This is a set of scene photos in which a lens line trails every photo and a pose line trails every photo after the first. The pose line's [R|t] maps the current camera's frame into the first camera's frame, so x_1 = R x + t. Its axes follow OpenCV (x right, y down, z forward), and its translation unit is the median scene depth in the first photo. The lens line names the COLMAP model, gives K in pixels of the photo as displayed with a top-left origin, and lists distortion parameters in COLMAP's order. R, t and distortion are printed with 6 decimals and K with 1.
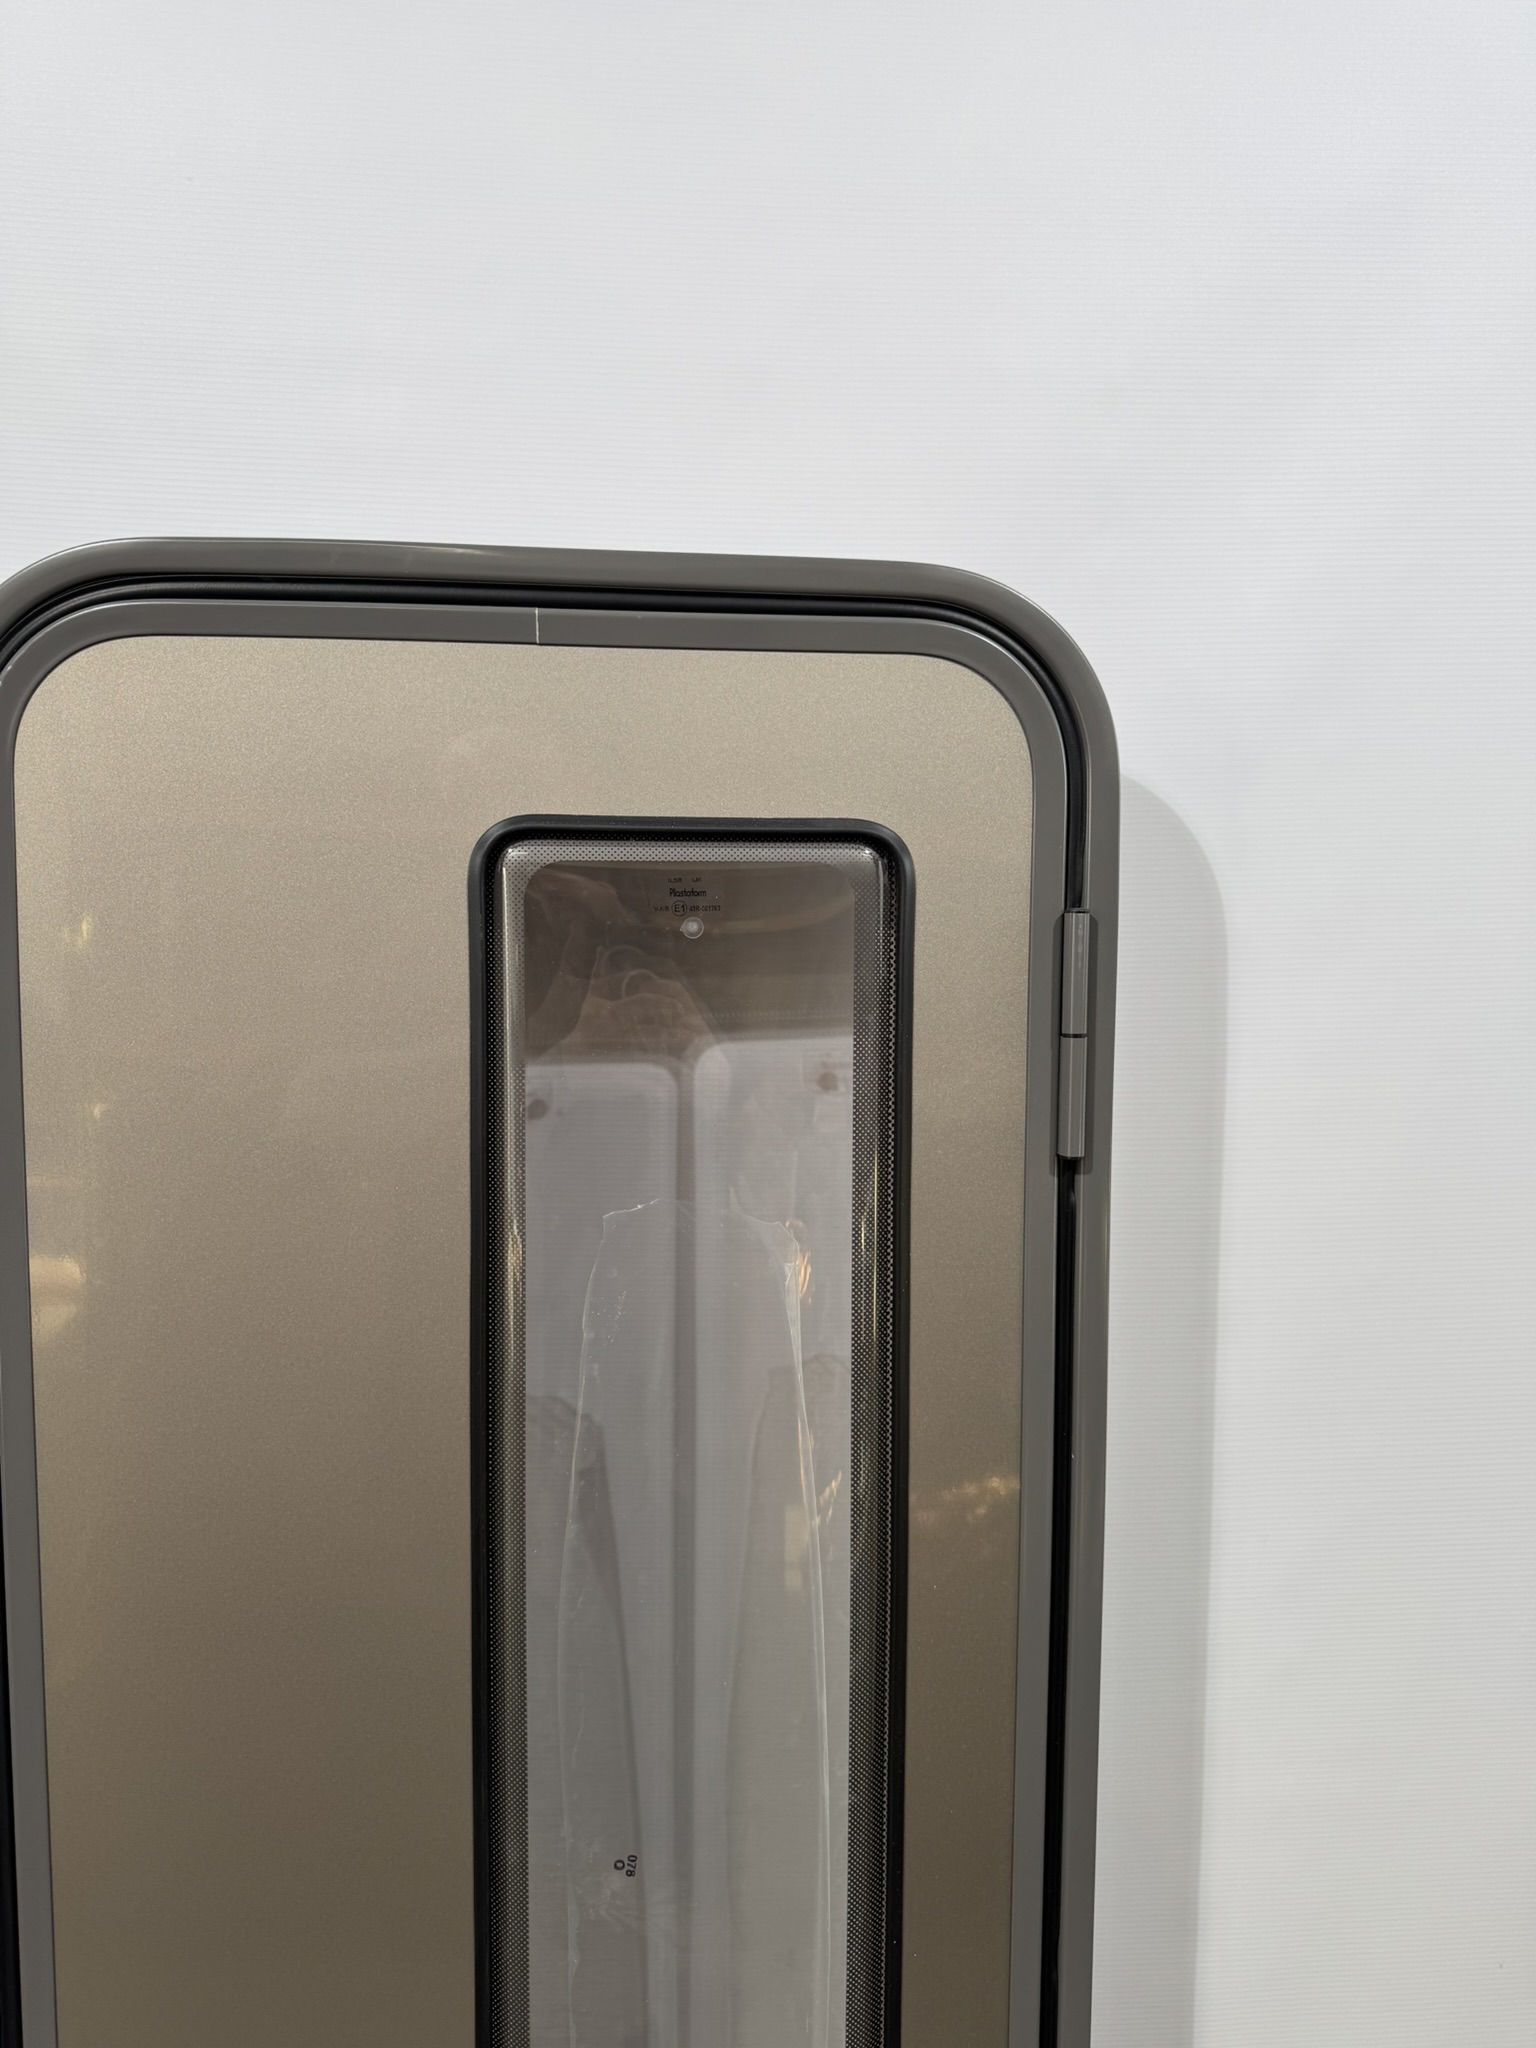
lens RADIAL K [[1470.5, 0, 768.0], [0, 1470.5, 1024.0], [0, 0, 1]] dist [0.088802, -0.109314]
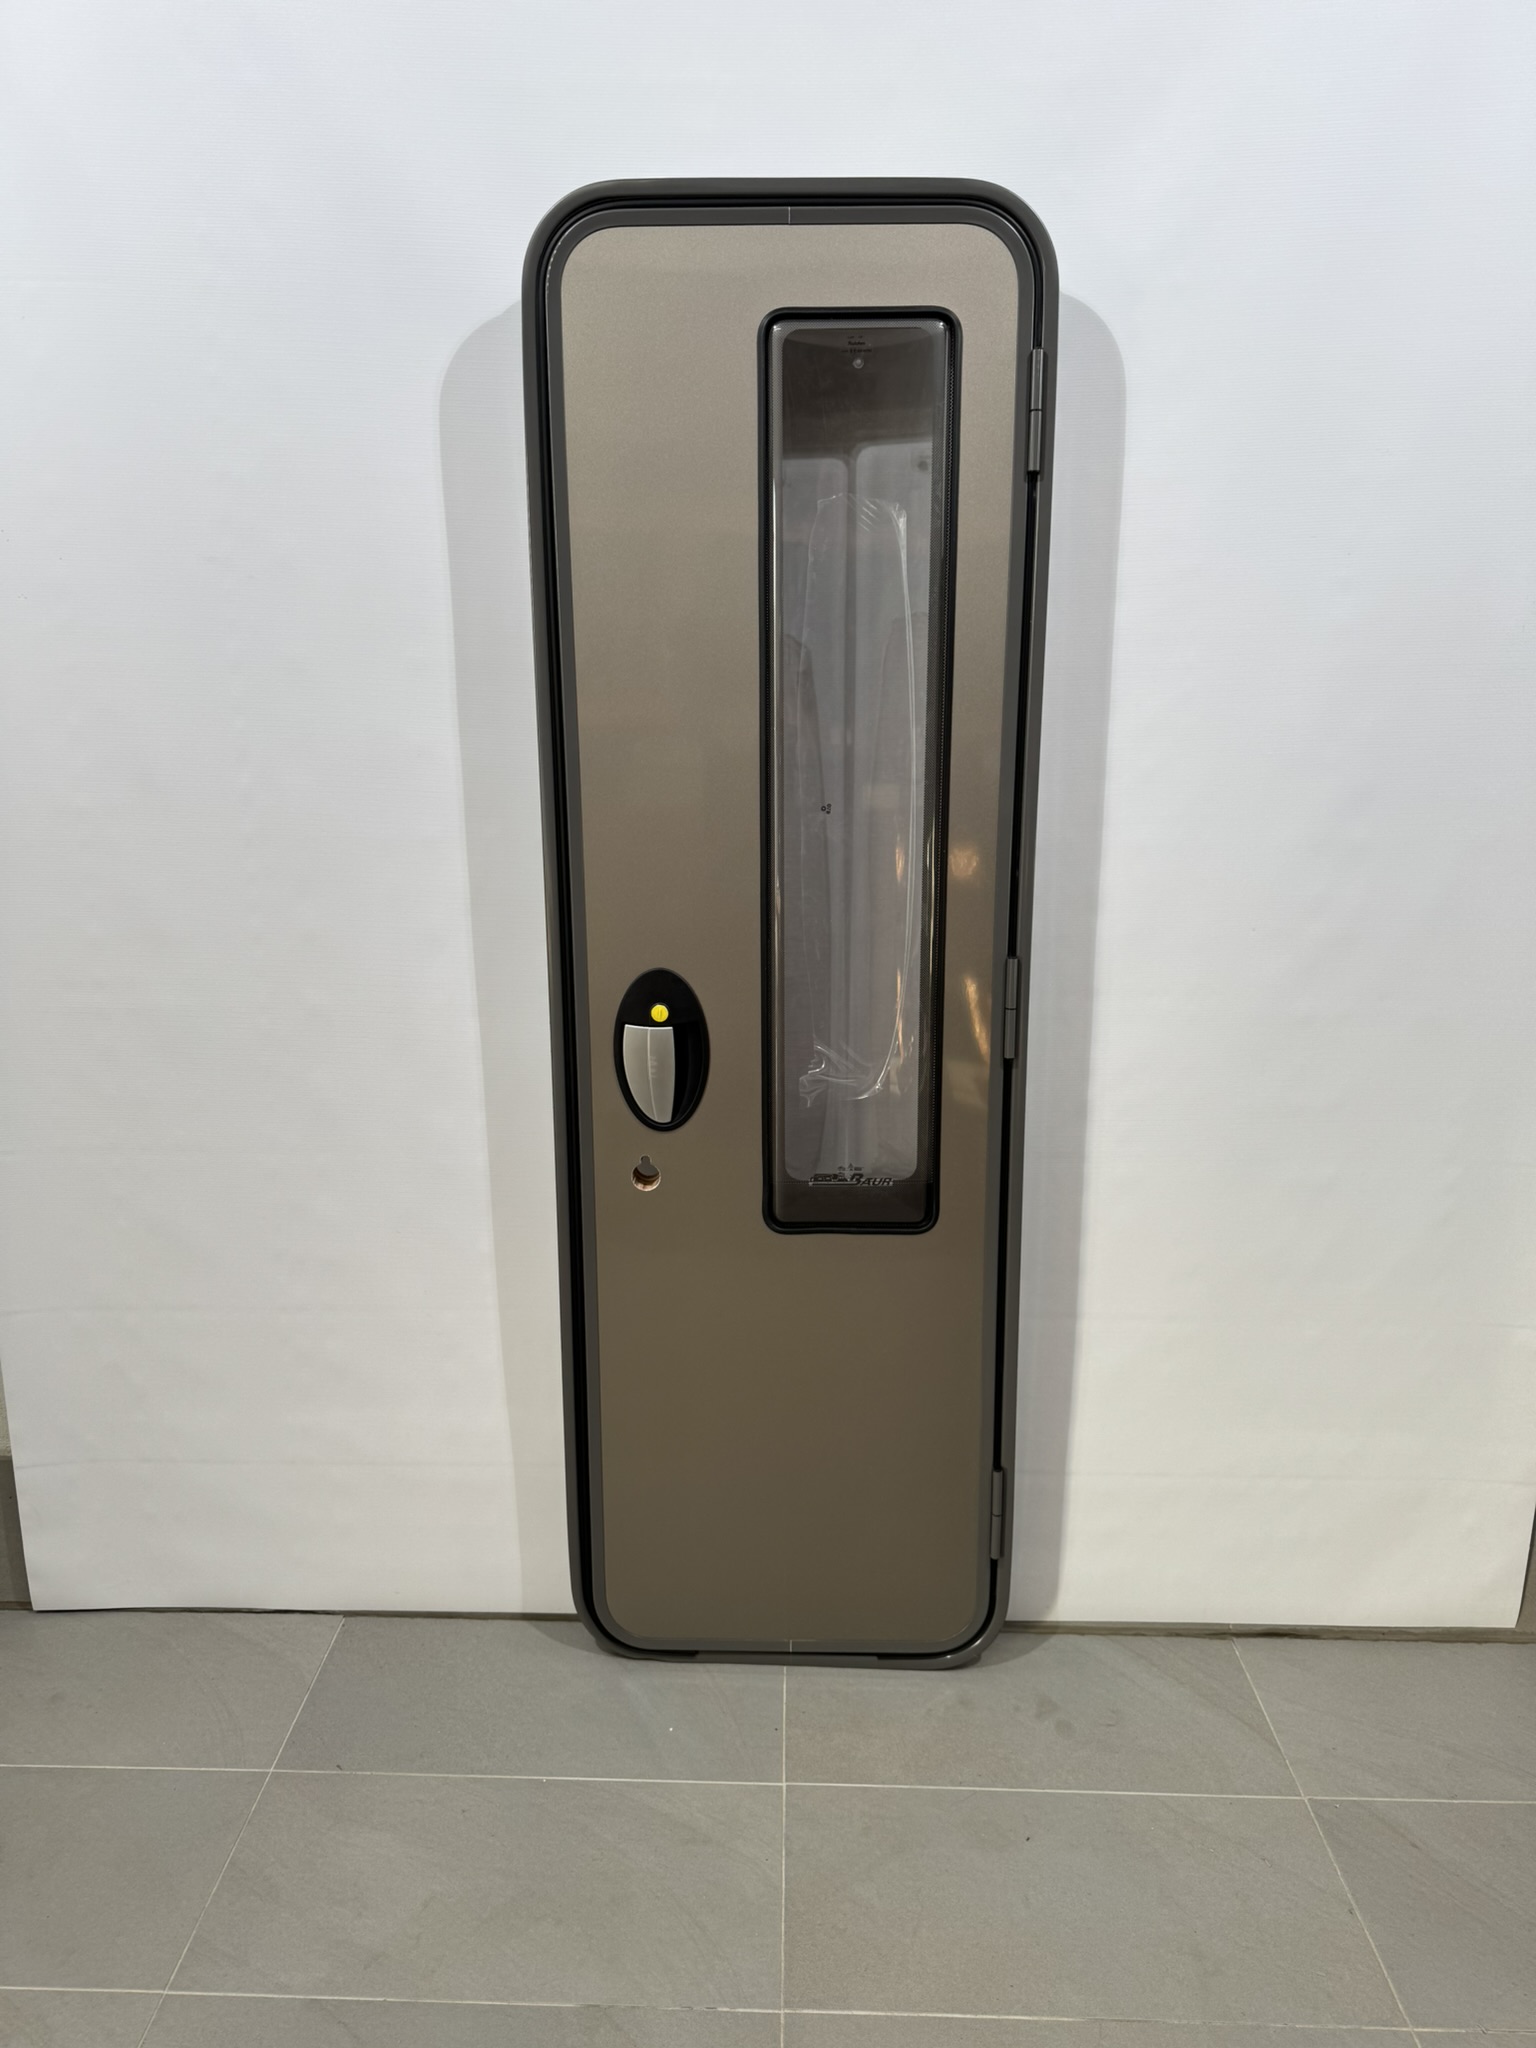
lens RADIAL K [[1443.0, 0, 768.0], [0, 1443.0, 1024.0], [0, 0, 1]] dist [0.043542, -0.079061]
pose [[0.996075, 0.013137, -0.087532, 0.014911], [-0.002618, 0.992865, 0.119219, 0.634723], [0.088473, -0.118522, 0.989002, -1.214999]]
